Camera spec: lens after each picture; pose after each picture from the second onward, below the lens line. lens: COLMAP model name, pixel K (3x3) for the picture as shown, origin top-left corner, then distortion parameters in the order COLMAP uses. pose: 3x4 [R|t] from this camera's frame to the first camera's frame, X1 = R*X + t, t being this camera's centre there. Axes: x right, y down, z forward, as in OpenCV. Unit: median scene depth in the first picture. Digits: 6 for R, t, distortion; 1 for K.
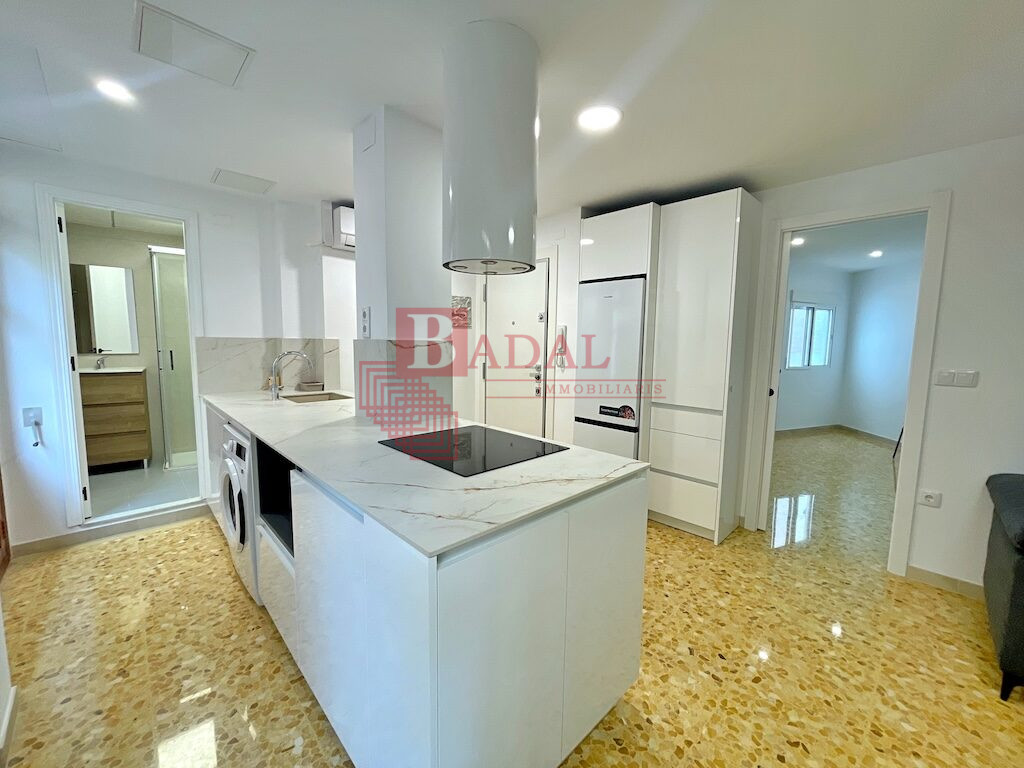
lens RADIAL K [[411.5, 0, 513.3], [0, 411.5, 383.7], [0, 0, 1]] dist [-0.003061, 0.000184]
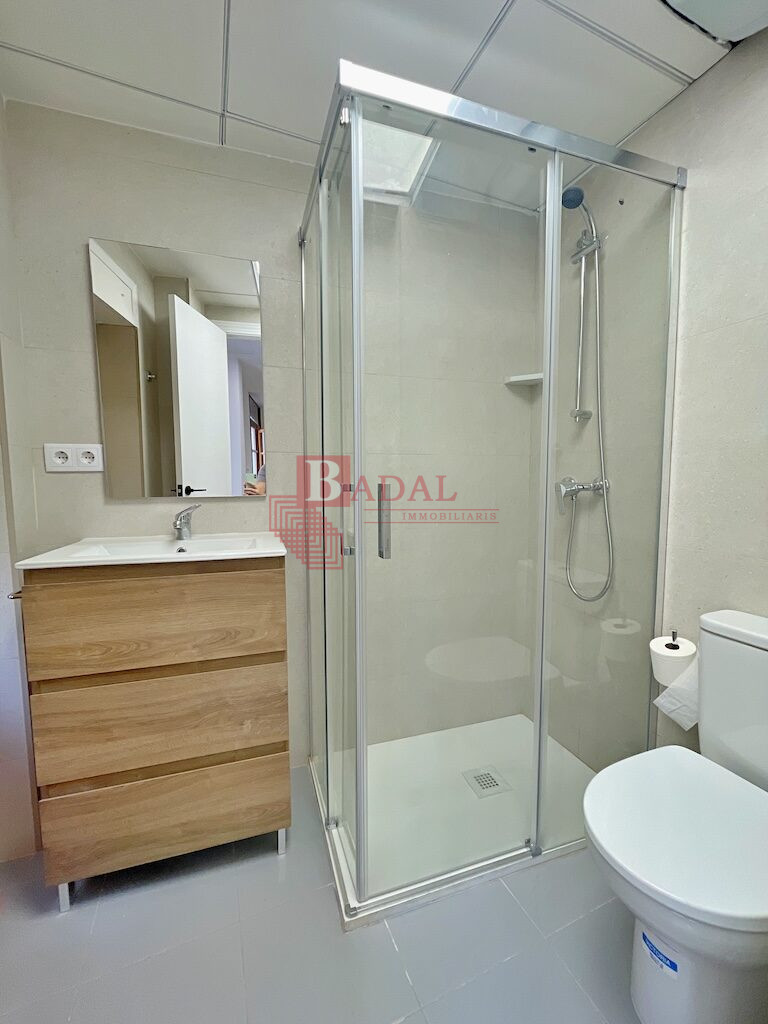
lens RADIAL K [[411.5, 0, 383.8], [0, 411.5, 512.9], [0, 0, 1]] dist [-0.003061, 0.000184]
pose [[0.934237, 0.009262, -0.356532, -0.996087], [-0.017923, 0.999619, -0.020997, -0.076701], [0.356202, 0.026006, 0.934047, 1.013683]]
